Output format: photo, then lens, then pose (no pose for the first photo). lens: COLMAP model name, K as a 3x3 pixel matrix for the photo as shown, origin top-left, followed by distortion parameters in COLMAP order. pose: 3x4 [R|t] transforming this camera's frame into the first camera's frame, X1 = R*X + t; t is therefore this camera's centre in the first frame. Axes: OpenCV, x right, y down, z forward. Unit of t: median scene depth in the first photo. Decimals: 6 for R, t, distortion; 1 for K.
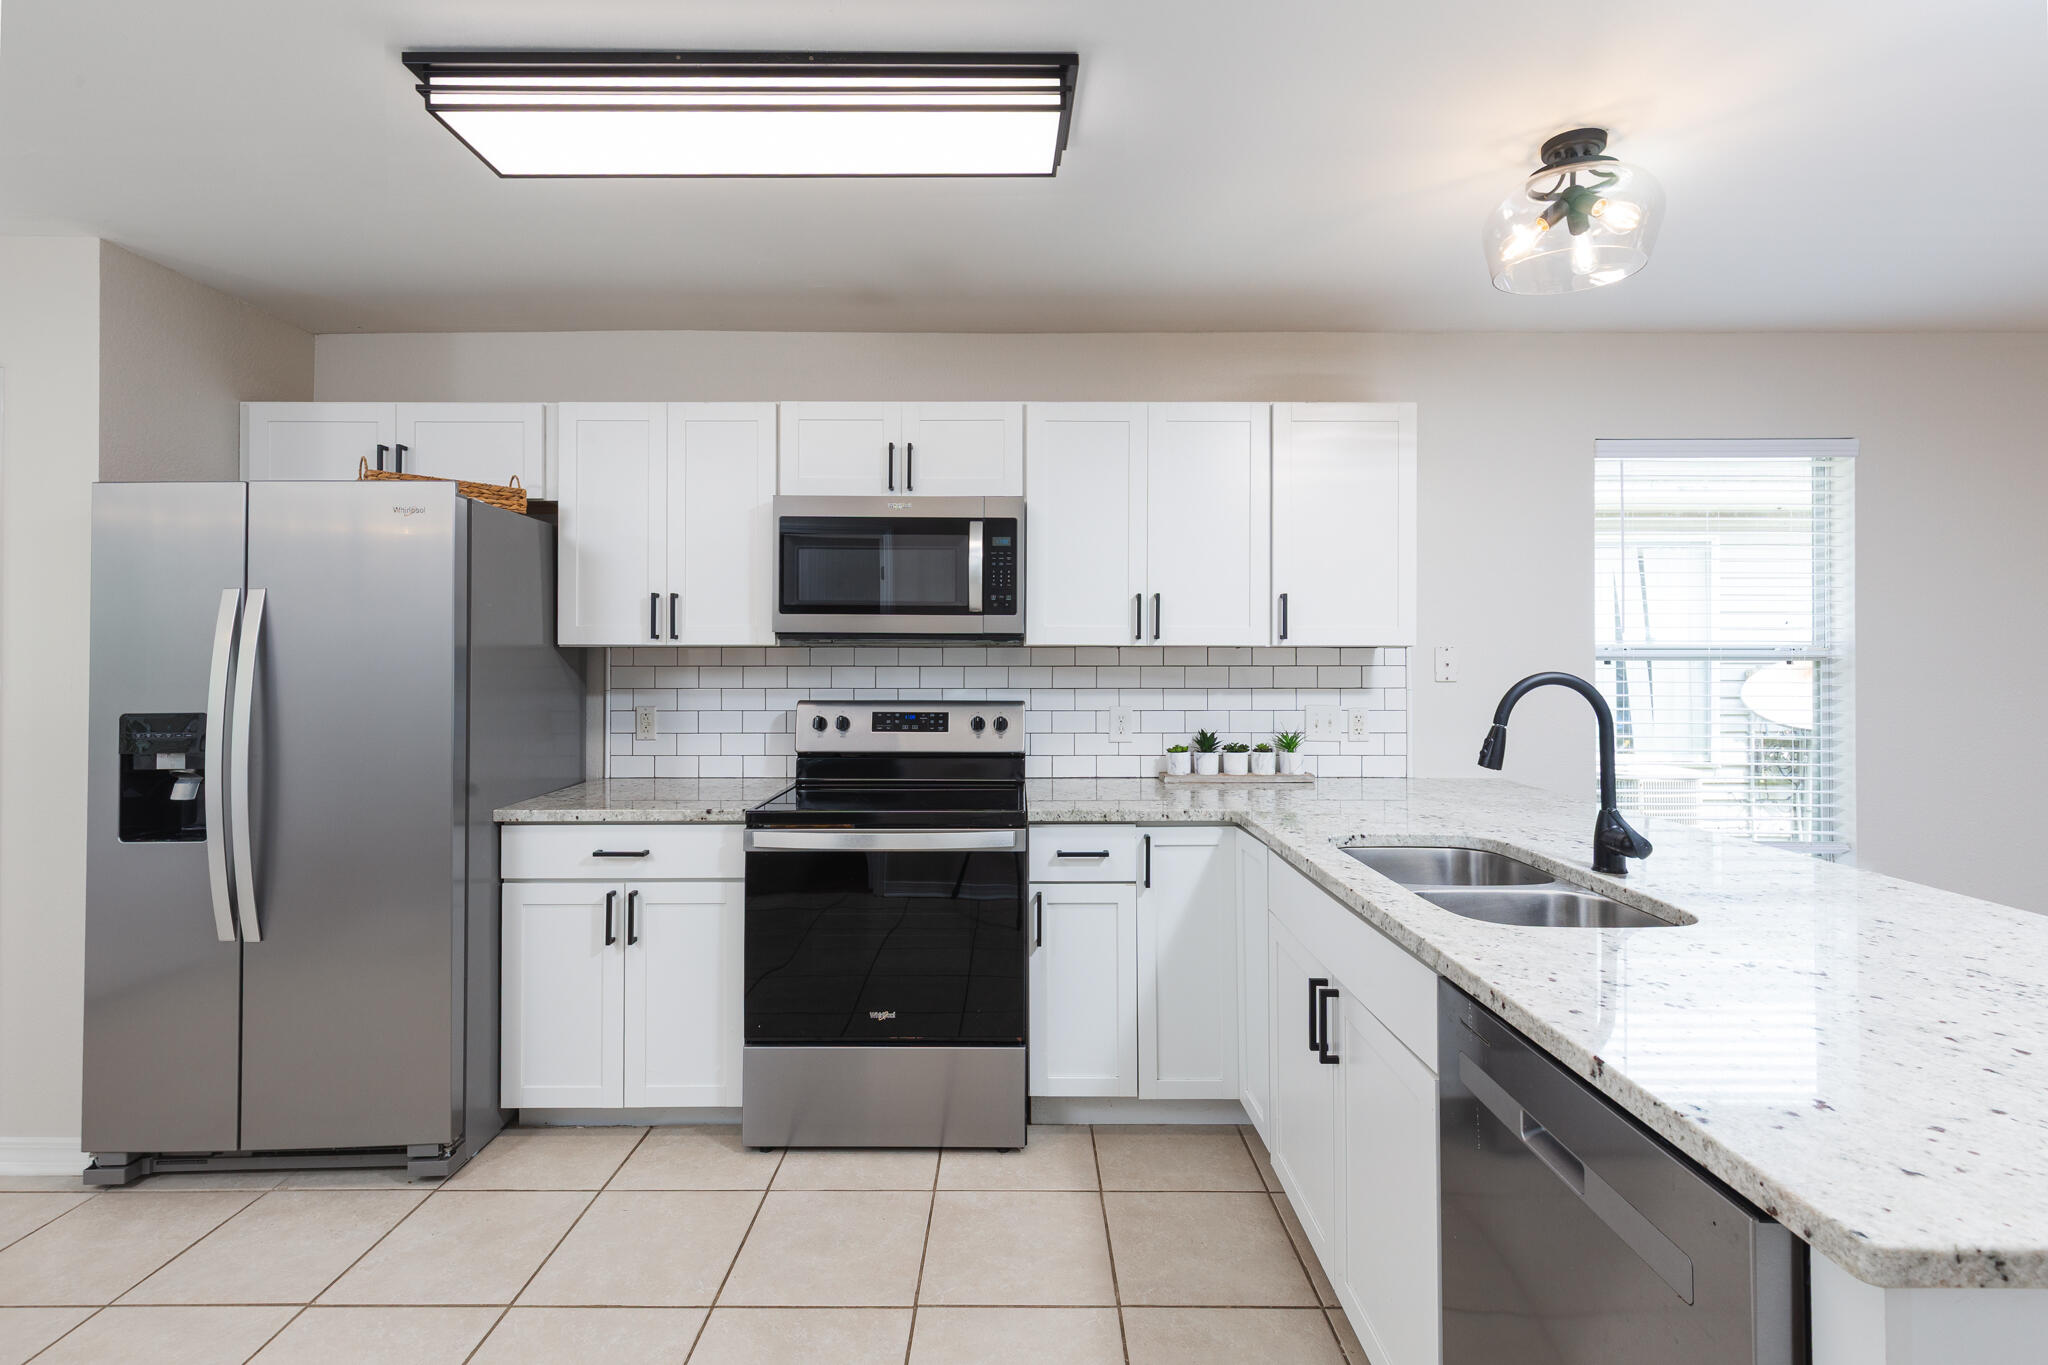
lens RADIAL K [[924.1, 0, 1010.3], [0, 924.1, 648.5], [0, 0, 1]] dist [0.010602, -0.000258]
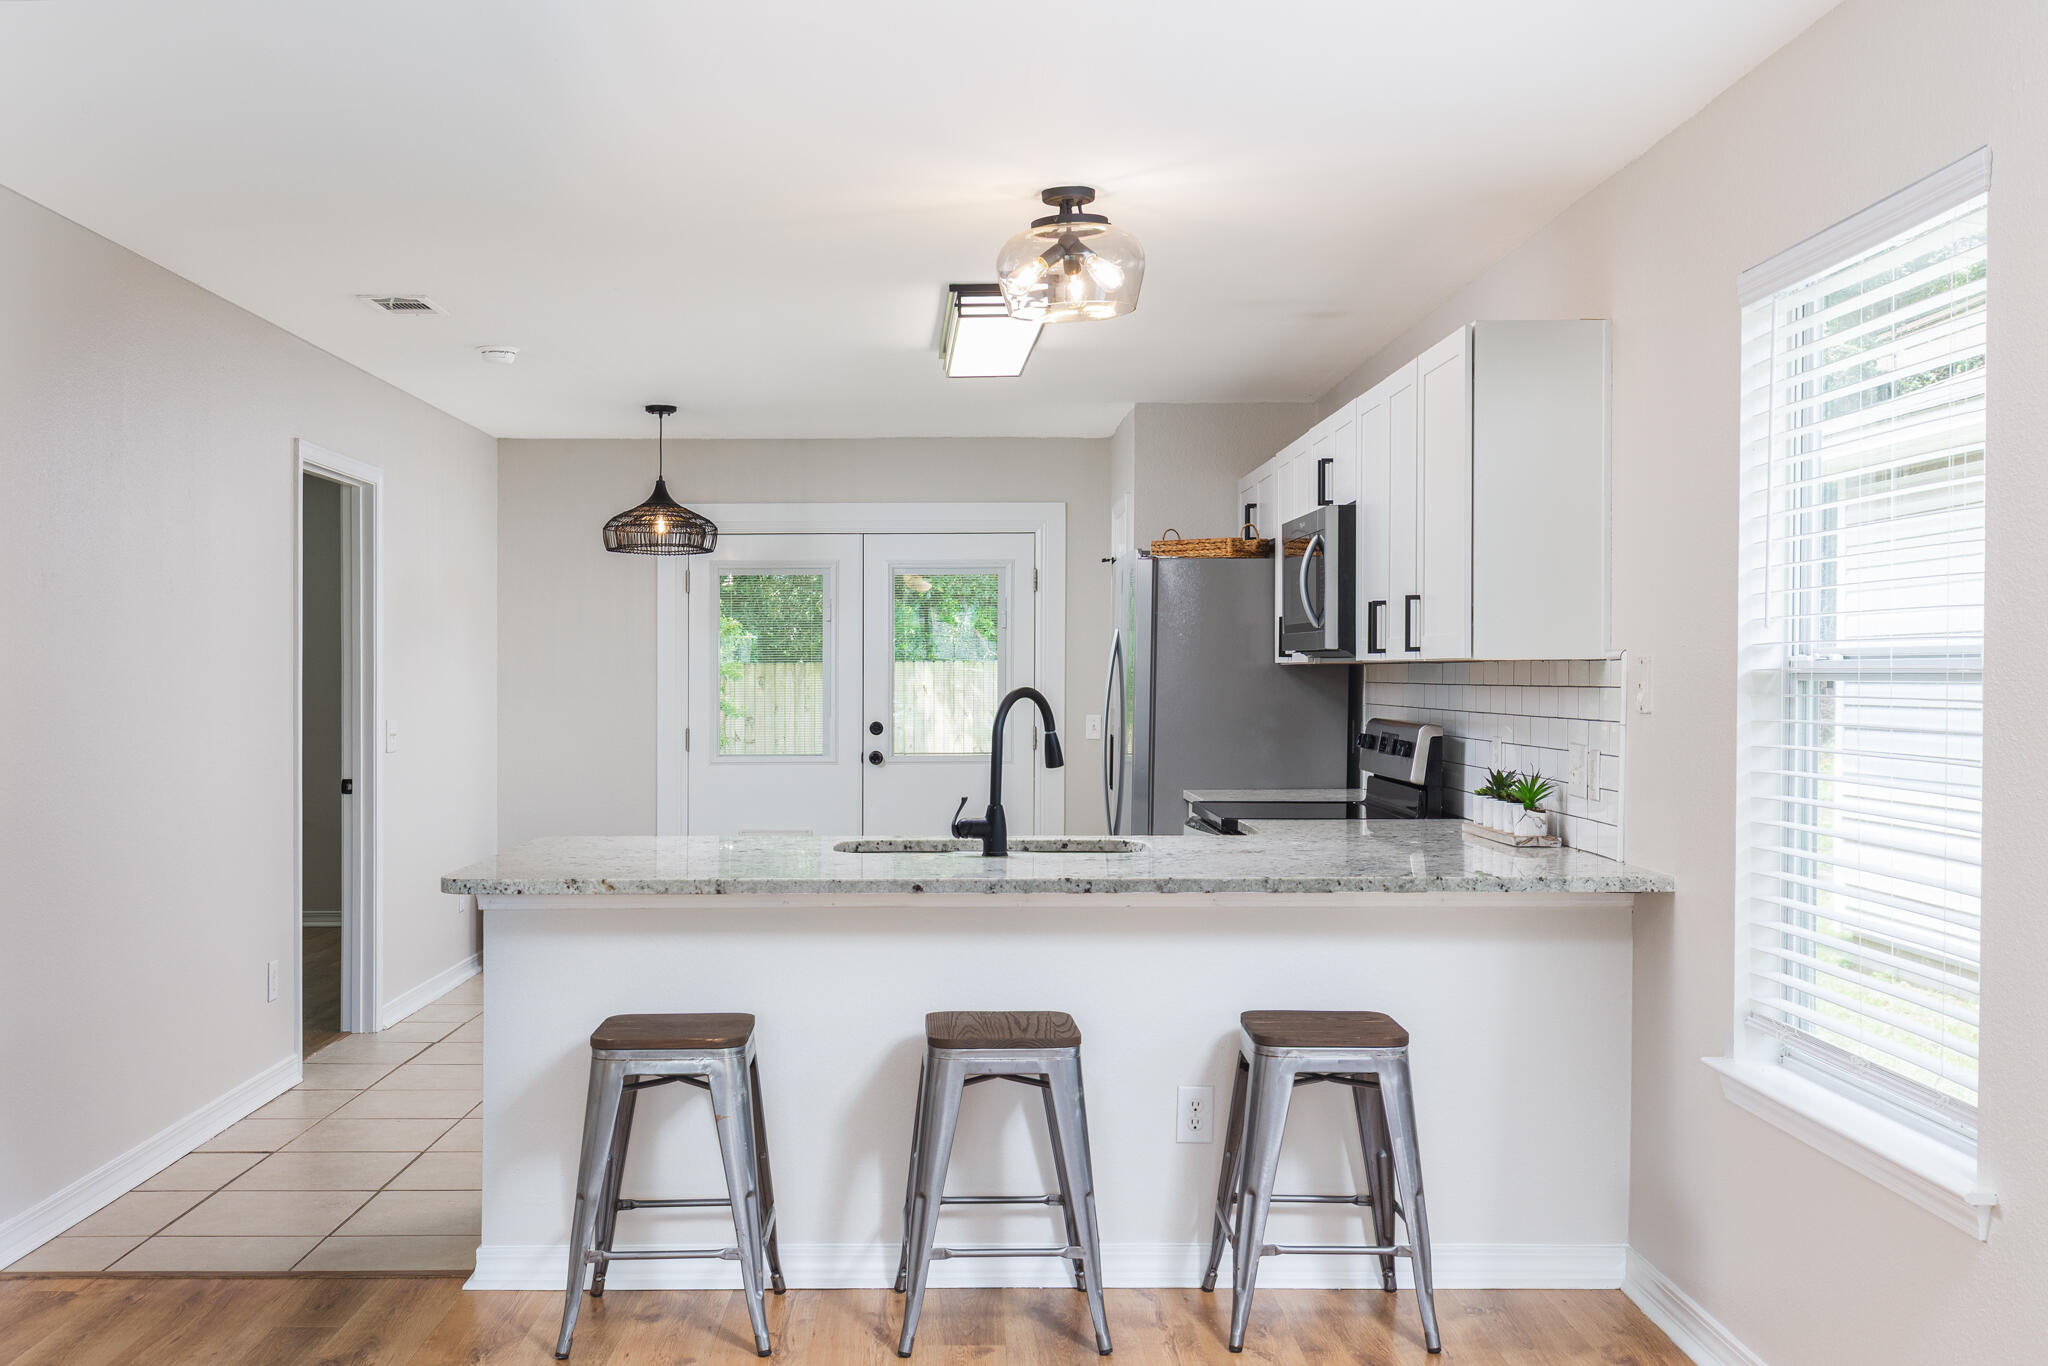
lens RADIAL K [[1976.4, 0, 995.5], [0, 1976.4, 708.8], [0, 0, 1]] dist [0.013937, 0.003731]
pose [[0.020711, 0.018798, -0.999609, 2.016160], [0.009937, 0.999770, 0.019007, 0.003000], [0.999736, -0.010326, 0.020520, 0.603850]]
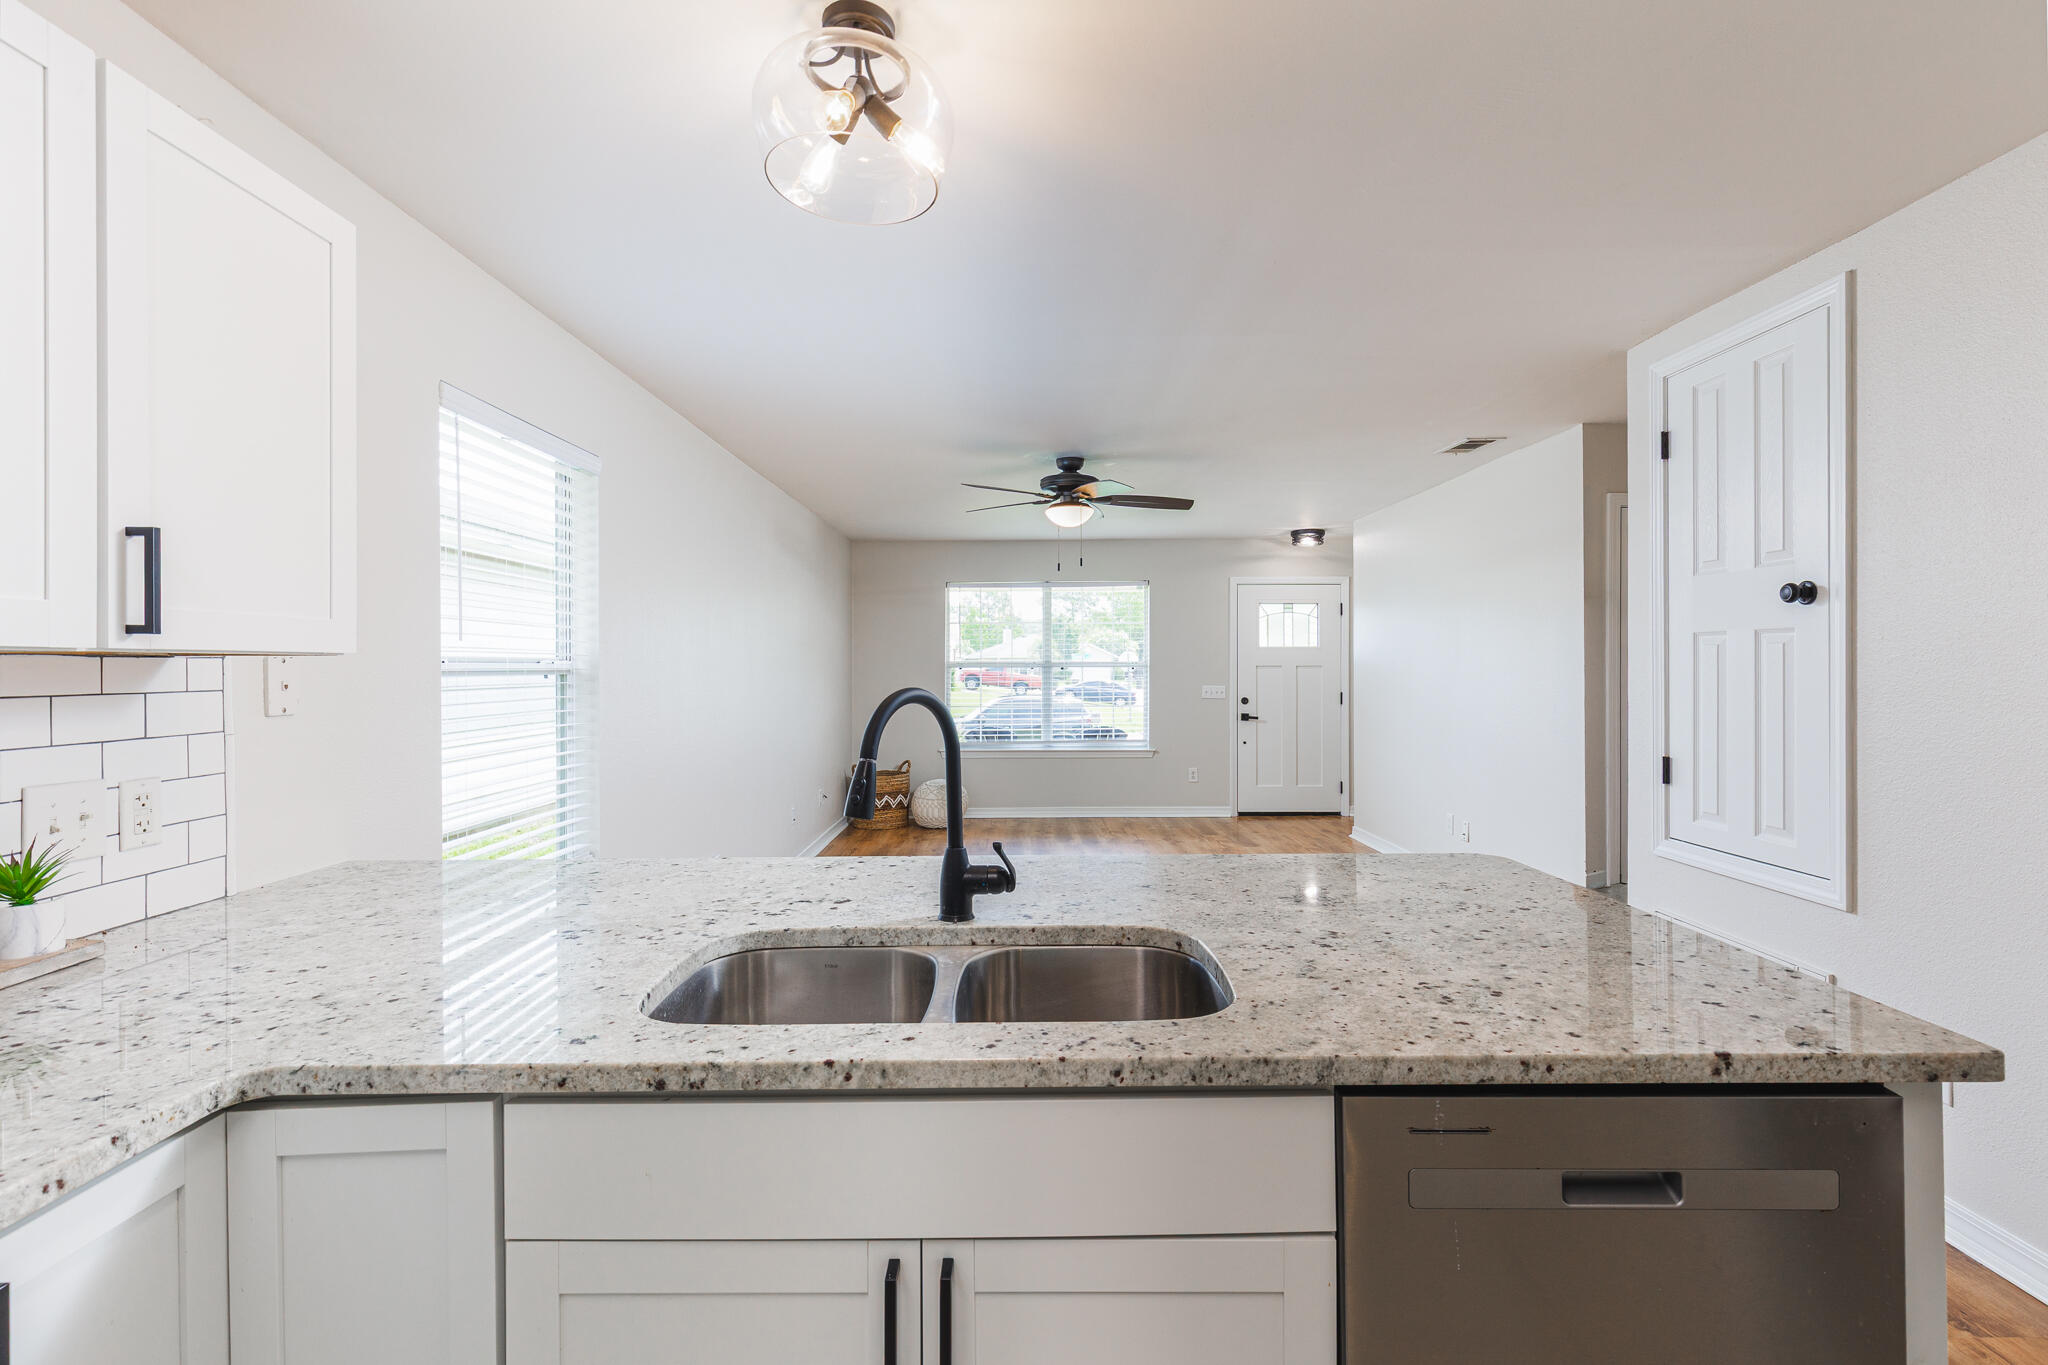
lens RADIAL K [[926.7, 0, 1023.5], [0, 926.7, 660.6], [0, 0, 1]] dist [0.010914, -0.000641]
pose [[-0.002386, 0.005671, 0.999981, -0.136070], [-0.001502, 0.999983, -0.005674, 0.003860], [-0.999996, -0.001516, -0.002378, 0.597605]]
